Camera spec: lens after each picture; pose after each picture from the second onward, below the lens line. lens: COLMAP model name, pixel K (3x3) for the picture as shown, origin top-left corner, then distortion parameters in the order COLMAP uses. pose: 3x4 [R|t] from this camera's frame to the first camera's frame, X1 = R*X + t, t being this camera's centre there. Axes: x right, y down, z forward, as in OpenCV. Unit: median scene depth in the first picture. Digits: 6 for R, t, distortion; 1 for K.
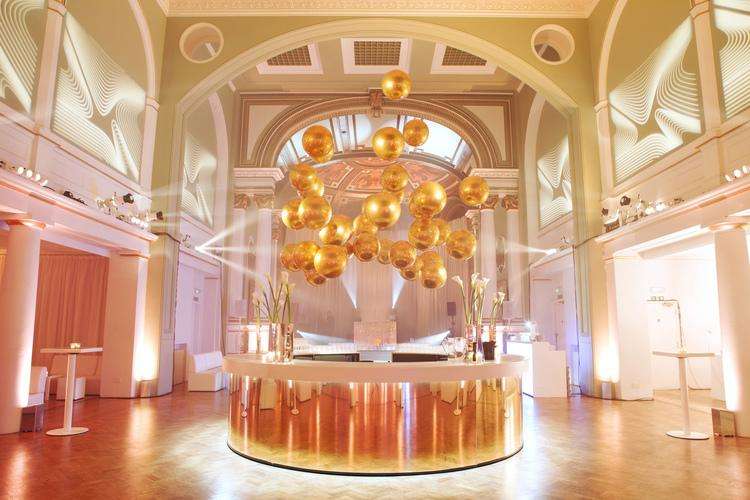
lens RADIAL K [[477.9, 0, 375.0], [0, 477.9, 250.0], [0, 0, 1]] dist [-0.053720, 0.056735]
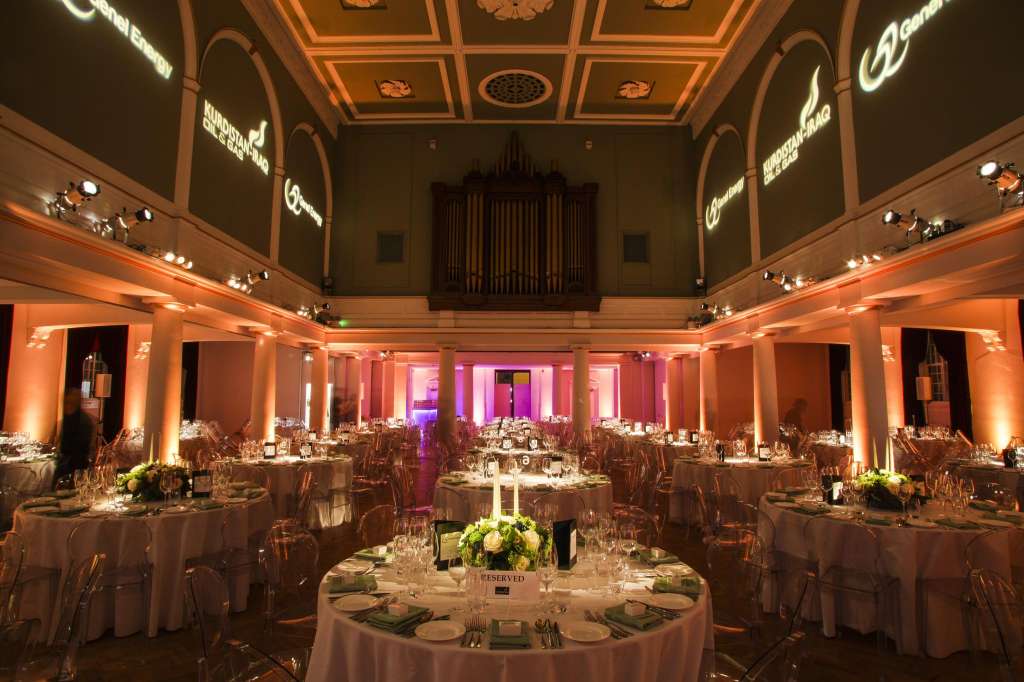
lens RADIAL K [[585.3, 0, 508.8], [0, 585.3, 295.5], [0, 0, 1]] dist [0.140926, -0.000137]
pose [[0.999958, -0.001642, -0.009052, 0.003380], [0.001443, 0.999758, -0.021945, -0.047970], [0.009086, 0.021931, 0.999718, -0.301030]]
